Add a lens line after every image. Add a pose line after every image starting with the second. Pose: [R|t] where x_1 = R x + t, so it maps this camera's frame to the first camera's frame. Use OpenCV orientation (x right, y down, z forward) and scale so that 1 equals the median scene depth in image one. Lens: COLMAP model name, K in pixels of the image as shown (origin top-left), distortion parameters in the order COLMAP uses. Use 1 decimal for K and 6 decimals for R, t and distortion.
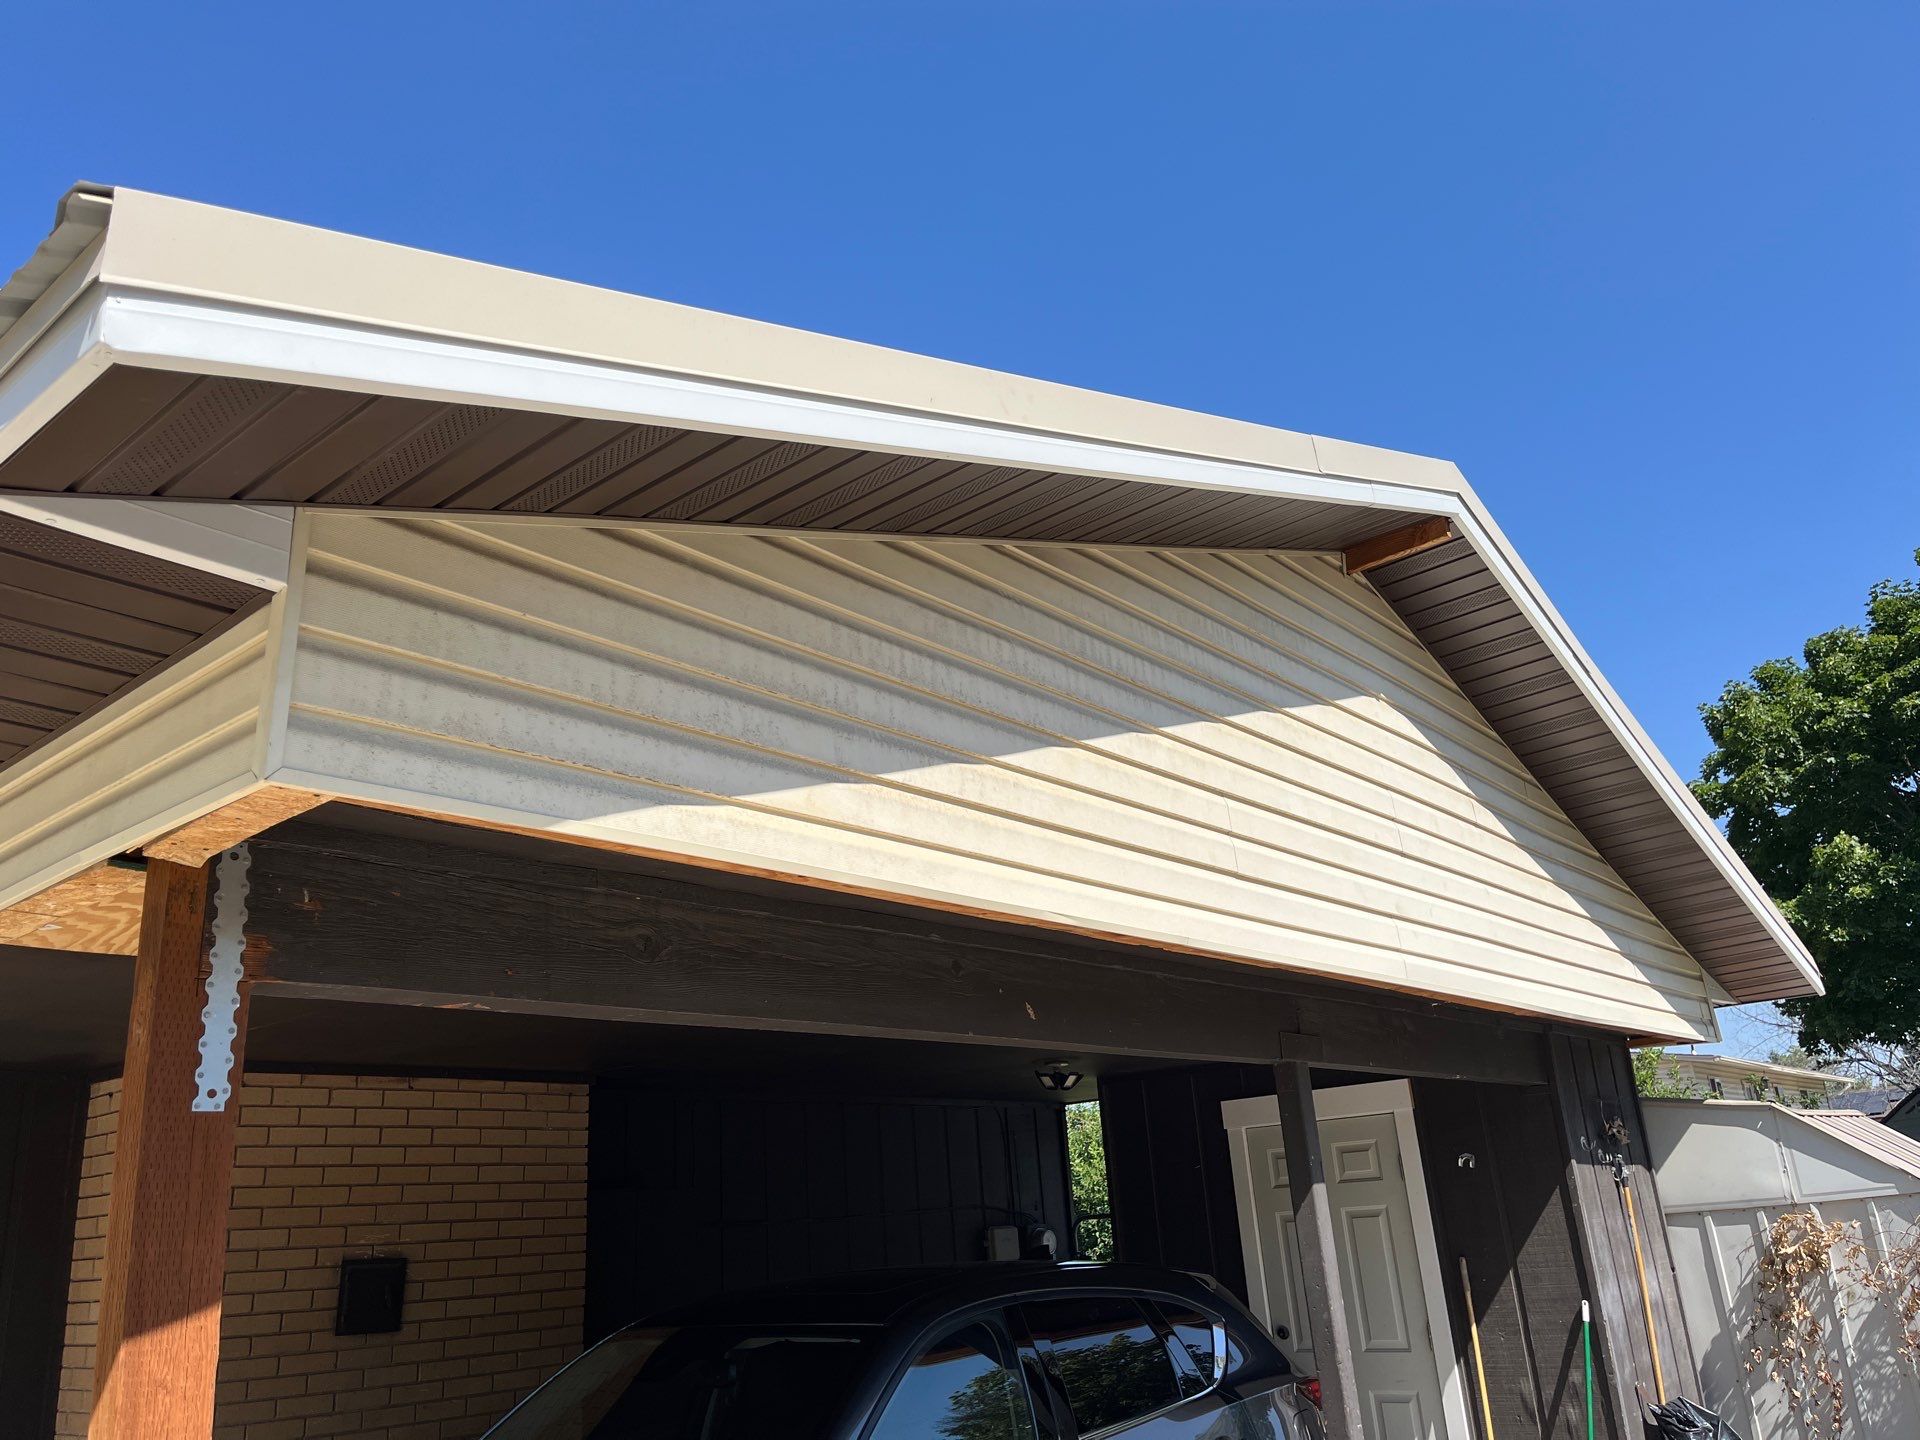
lens RADIAL K [[1467.6, 0, 955.2], [0, 1467.6, 692.6], [0, 0, 1]] dist [0.073459, -0.083749]
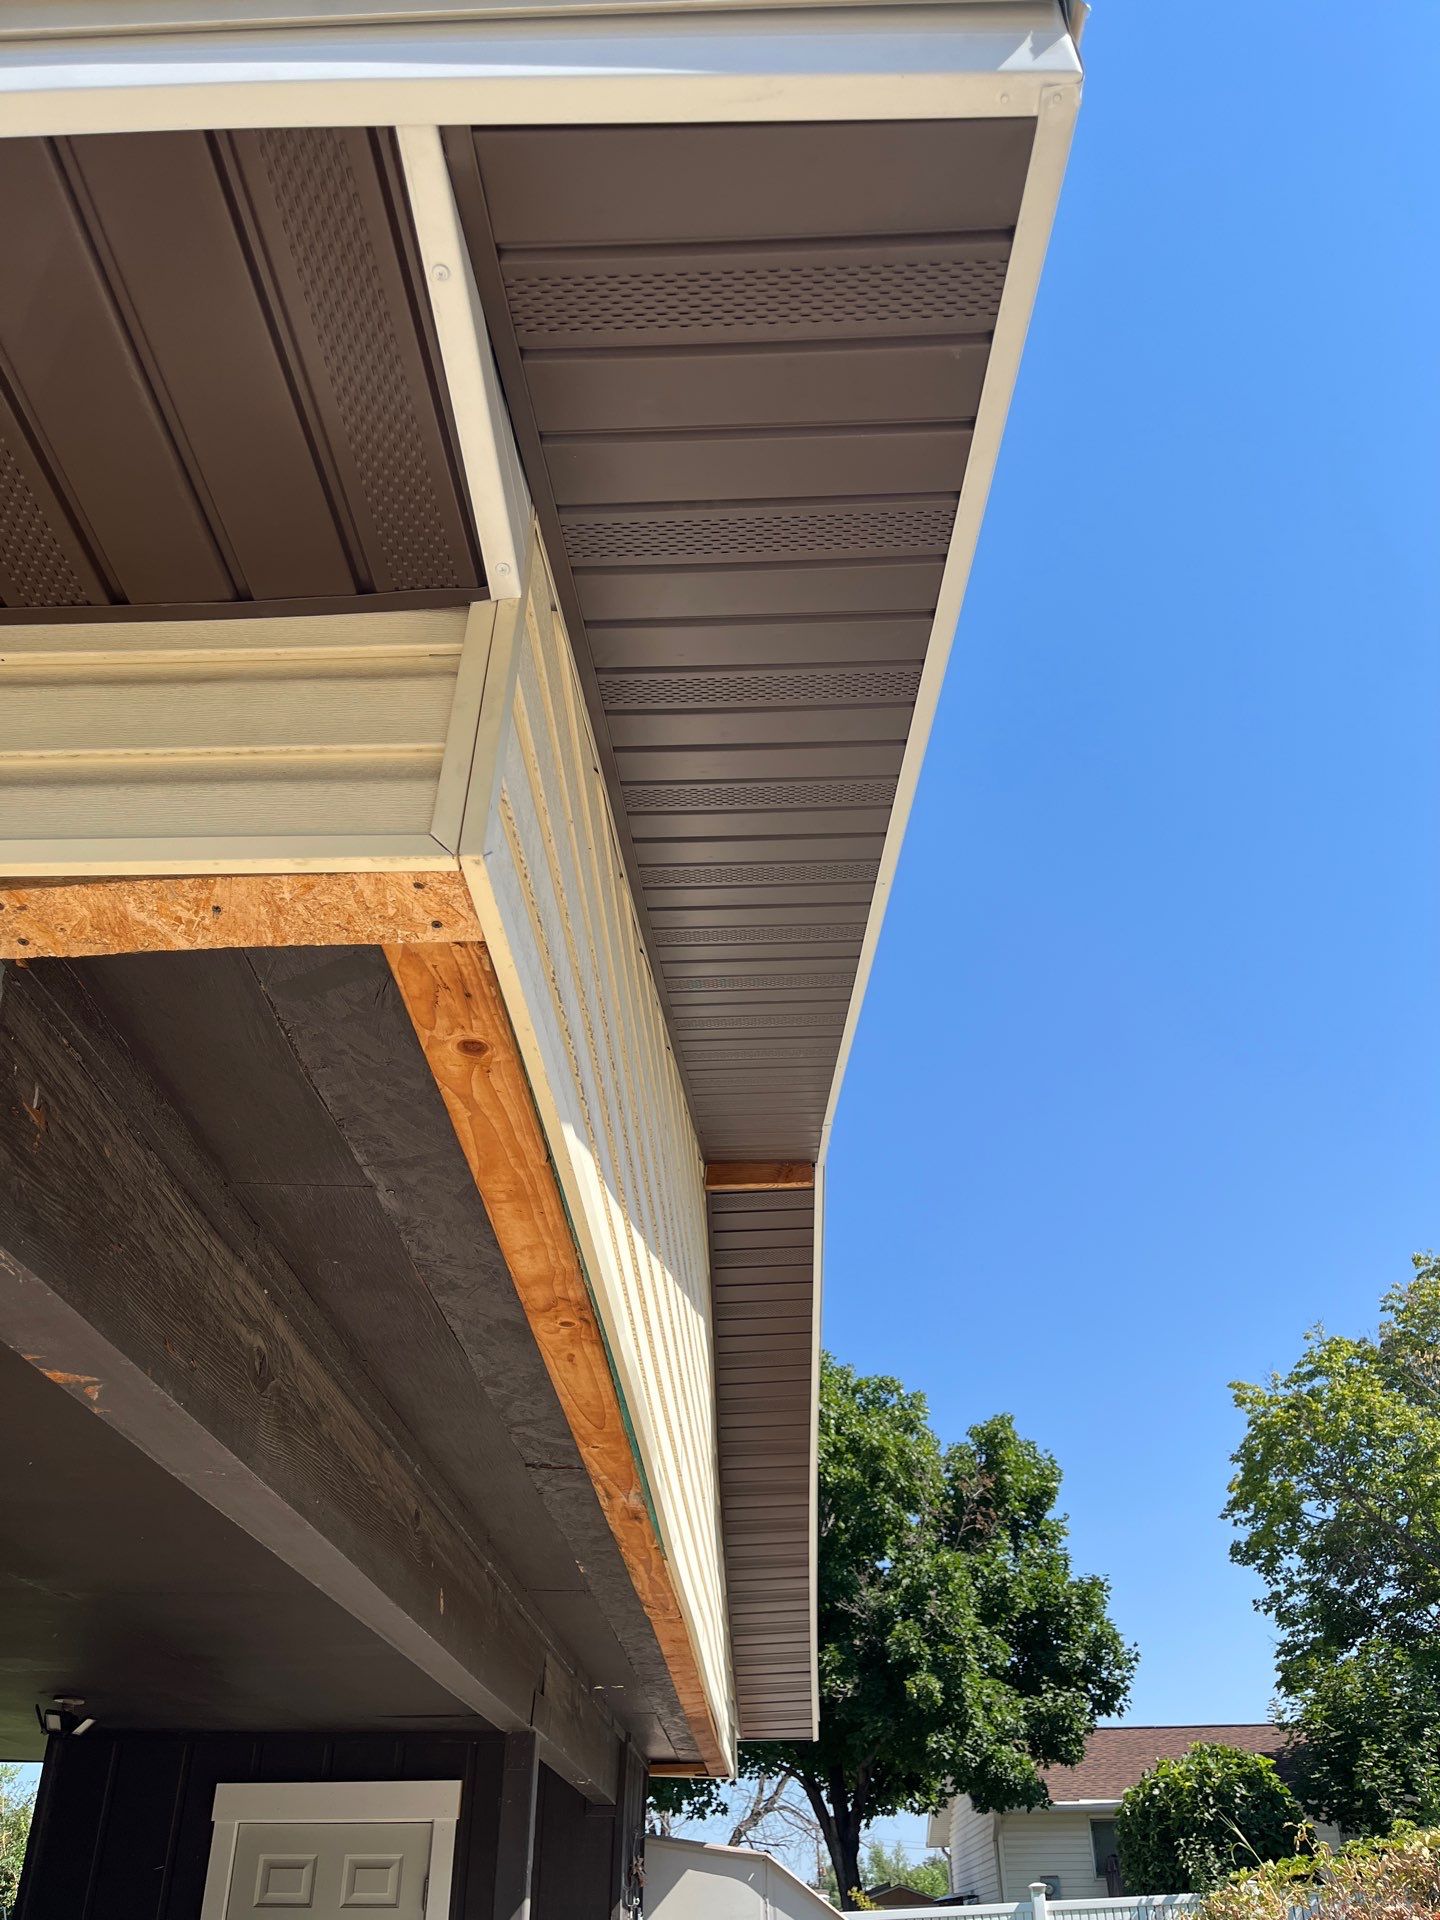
lens RADIAL K [[1467.6, 0, 720.0], [0, 1467.6, 960.0], [0, 0, 1]] dist [0.073459, -0.083749]
pose [[0.793271, 0.388329, 0.468958, -0.222363], [-0.253378, 0.910897, -0.325680, 0.088887], [-0.553643, 0.139529, 0.820982, 0.170698]]
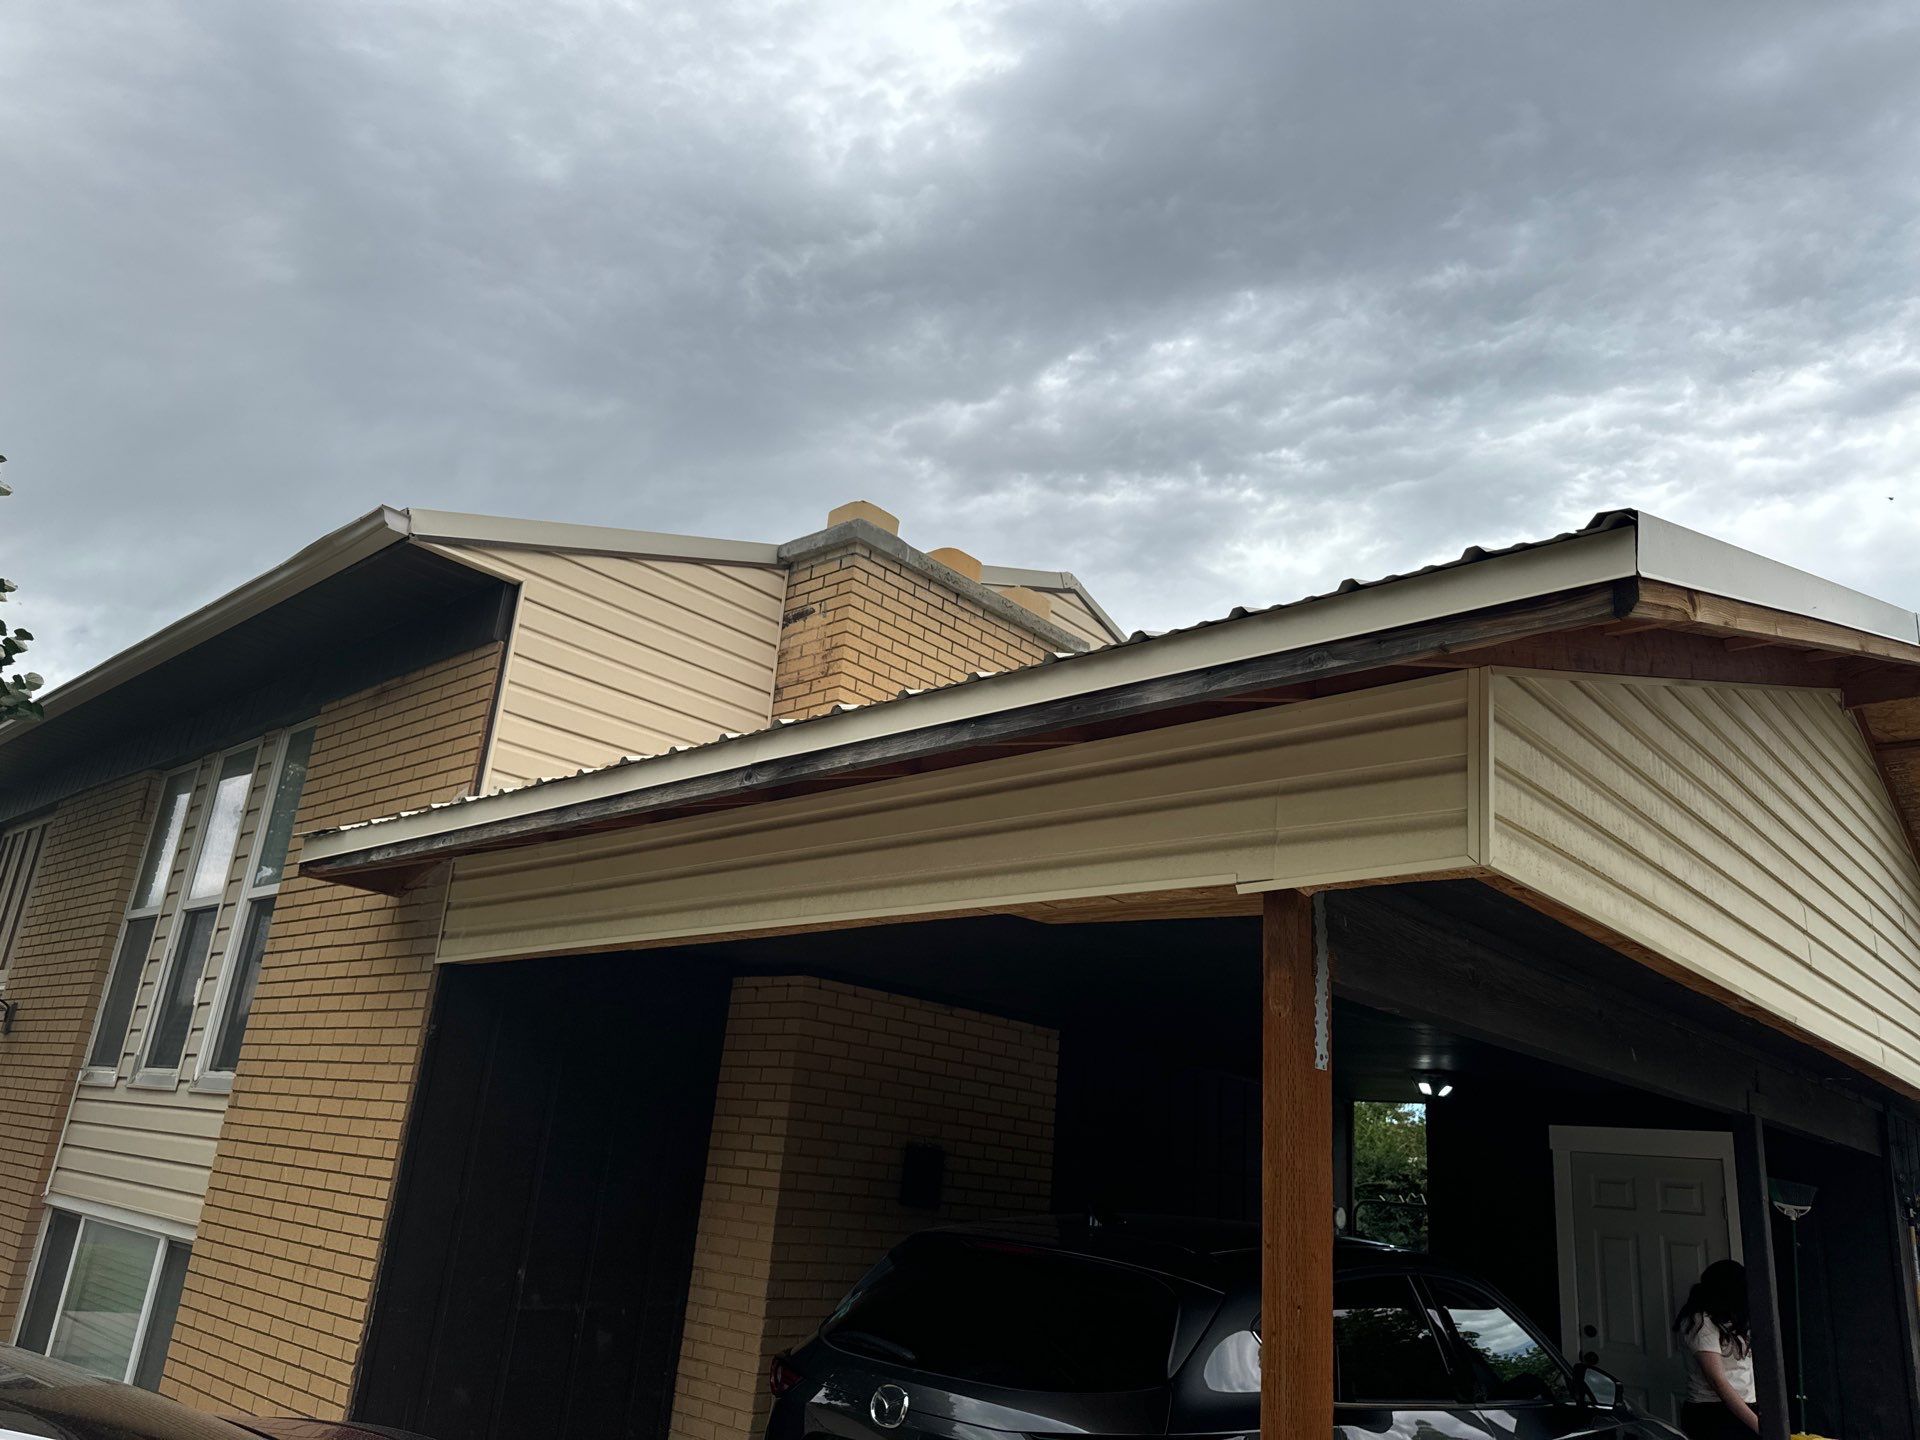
lens RADIAL K [[1365.8, 0, 971.9], [0, 1365.8, 715.1], [0, 0, 1]] dist [0.118255, -0.186518]
pose [[0.988017, 0.130747, -0.082022, -0.303047], [-0.128239, 0.991120, 0.035157, -0.024725], [0.085891, -0.024217, 0.996010, -0.139336]]
